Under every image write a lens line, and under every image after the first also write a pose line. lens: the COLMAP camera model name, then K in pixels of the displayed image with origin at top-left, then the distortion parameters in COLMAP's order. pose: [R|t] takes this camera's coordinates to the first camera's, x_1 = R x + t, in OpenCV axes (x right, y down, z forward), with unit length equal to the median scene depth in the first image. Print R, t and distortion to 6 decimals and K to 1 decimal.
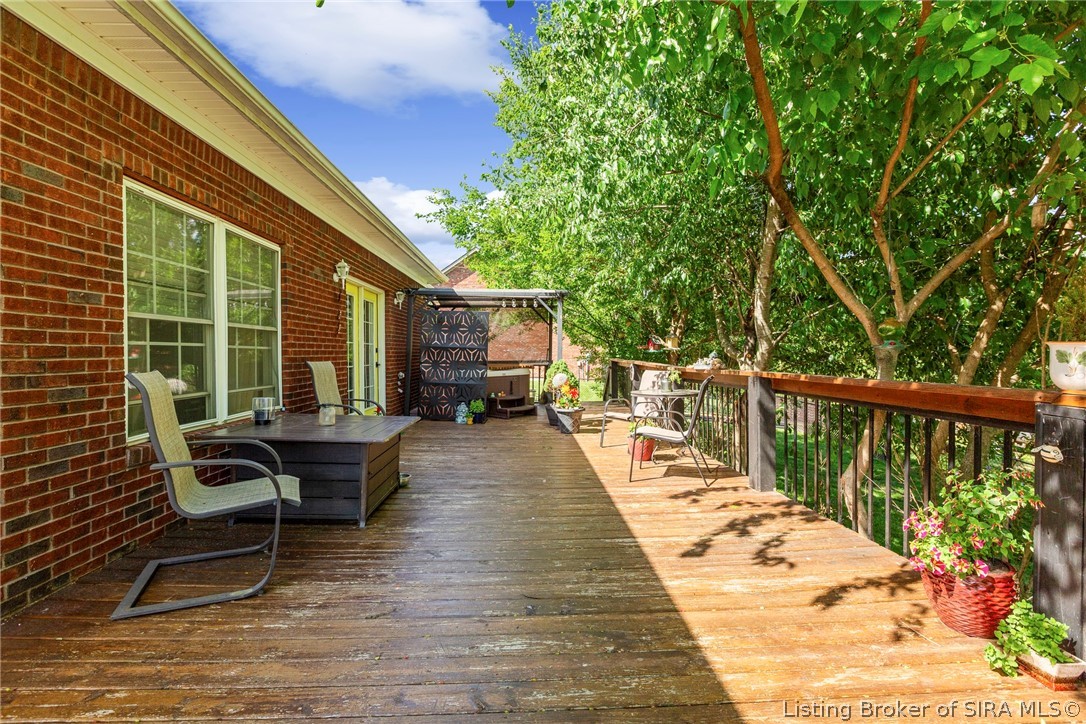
lens RADIAL K [[489.4, 0, 542.0], [0, 489.4, 359.0], [0, 0, 1]] dist [-0.001581, -0.000050]
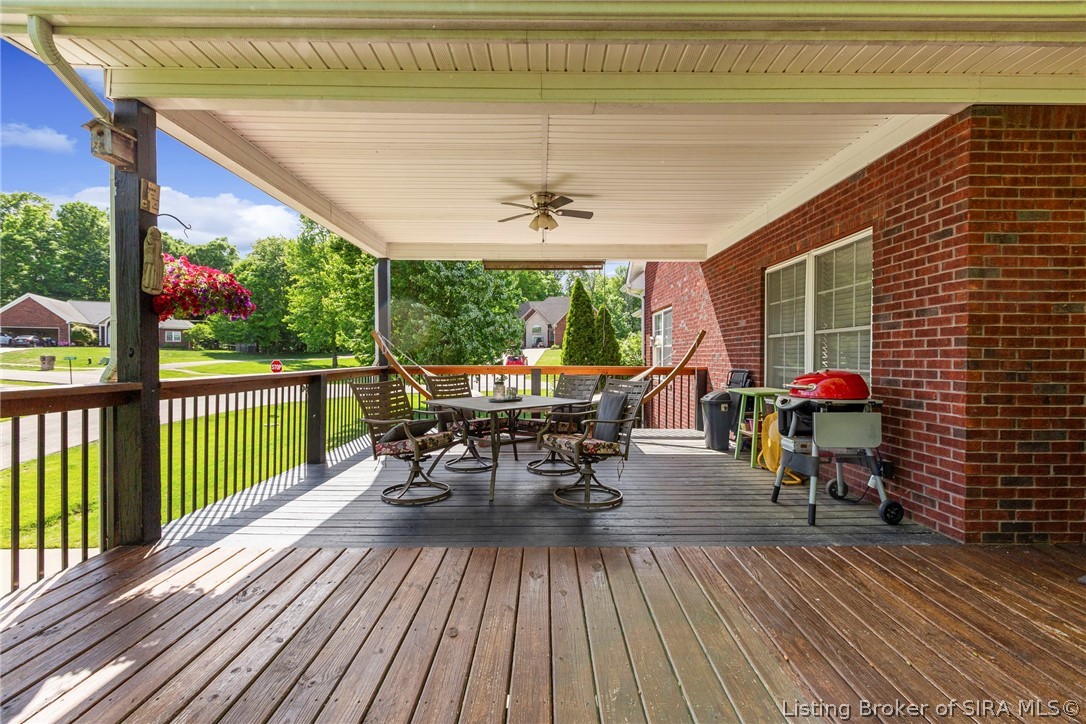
lens RADIAL K [[489.4, 0, 544.5], [0, 489.4, 358.6], [0, 0, 1]] dist [-0.001581, -0.000050]
pose [[-0.037022, 0.006758, -0.999292, 0.299927], [-0.012371, 0.999897, 0.007220, 0.003668], [0.999238, 0.012629, -0.036934, -0.222018]]
